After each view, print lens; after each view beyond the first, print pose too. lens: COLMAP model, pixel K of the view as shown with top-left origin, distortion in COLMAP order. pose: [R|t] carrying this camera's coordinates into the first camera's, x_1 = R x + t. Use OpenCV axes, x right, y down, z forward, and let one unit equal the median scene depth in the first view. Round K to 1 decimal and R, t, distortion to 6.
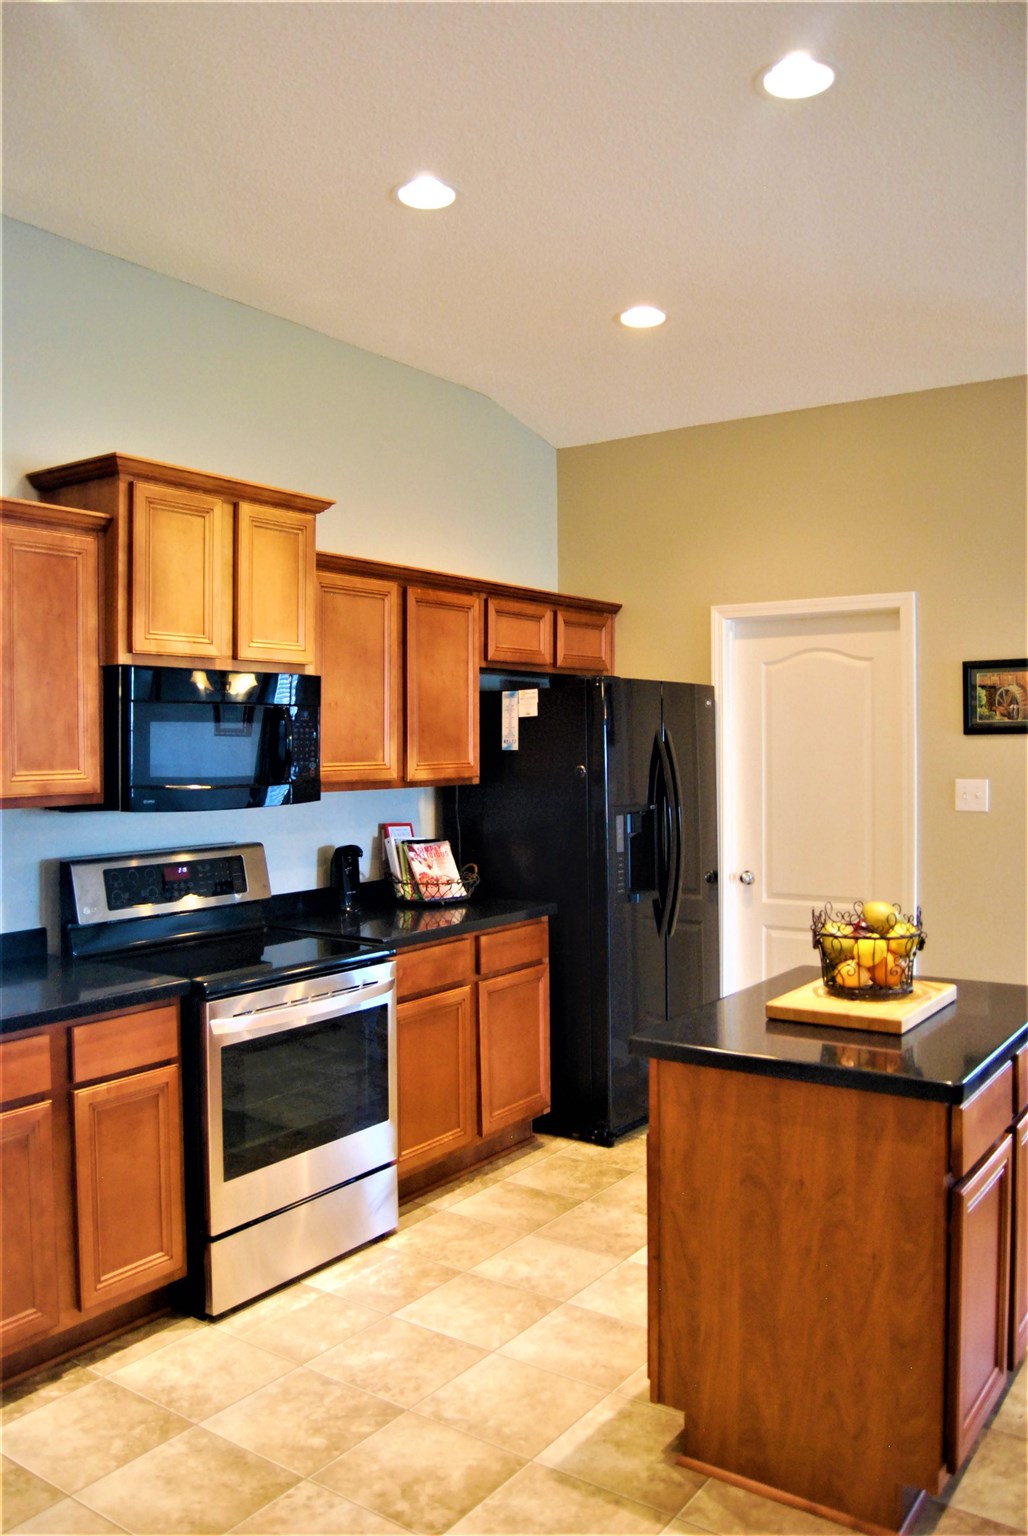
lens RADIAL K [[1232.4, 0, 499.9], [0, 1232.4, 758.2], [0, 0, 1]] dist [-0.088649, 0.005827]
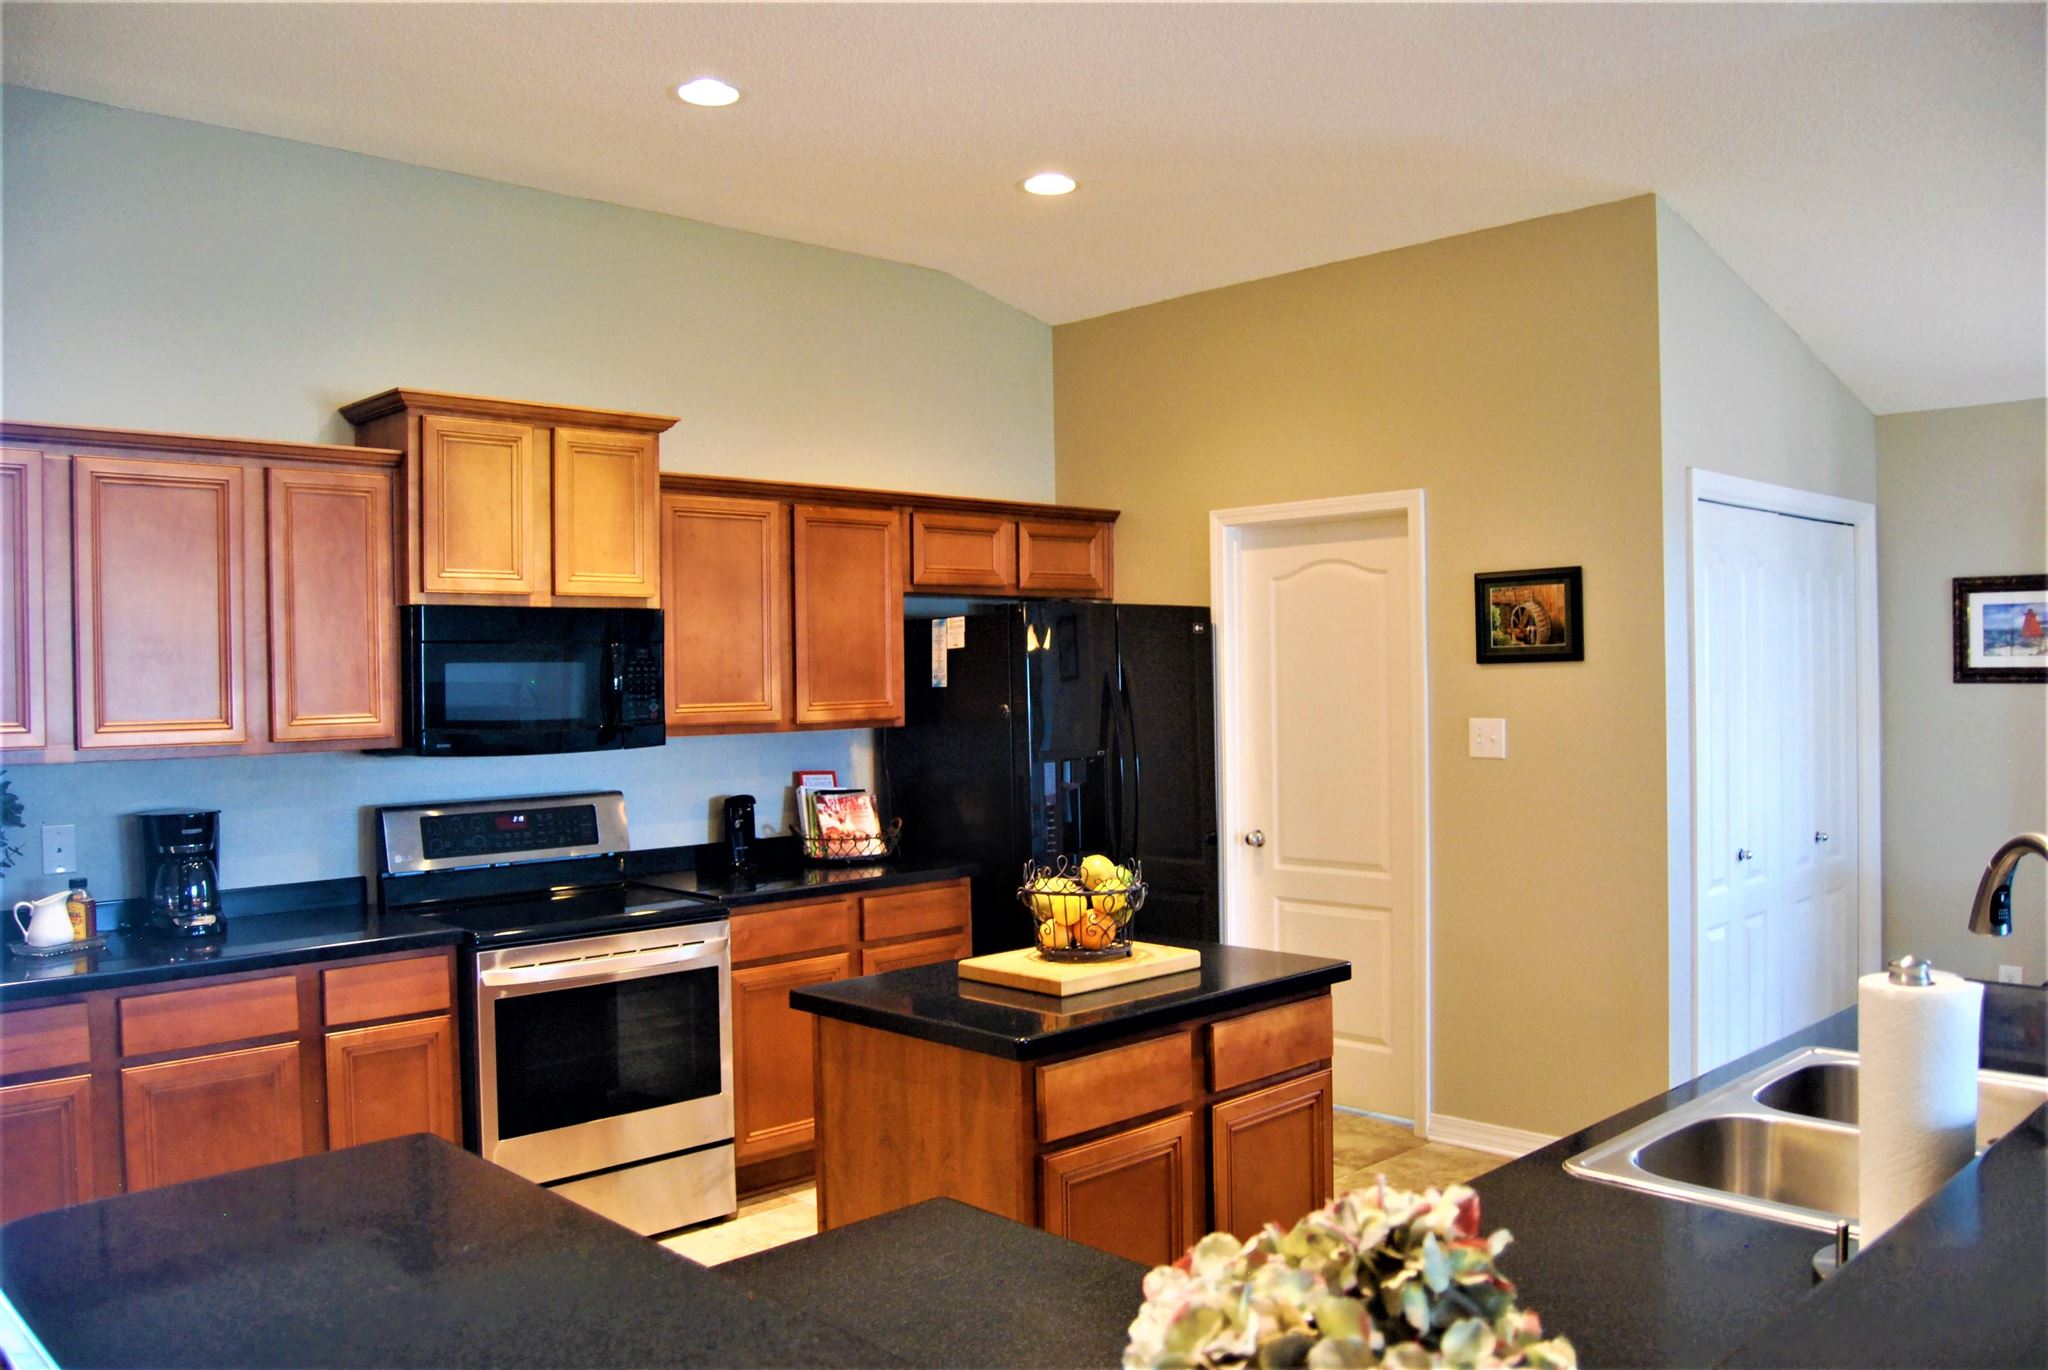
lens RADIAL K [[1643.2, 0, 1044.9], [0, 1643.2, 688.8], [0, 0, 1]] dist [-0.088649, 0.005827]
pose [[0.983079, -0.007932, -0.183011, 0.355262], [0.007639, 0.999968, -0.002310, -0.002628], [0.183024, 0.000873, 0.983108, -0.148862]]
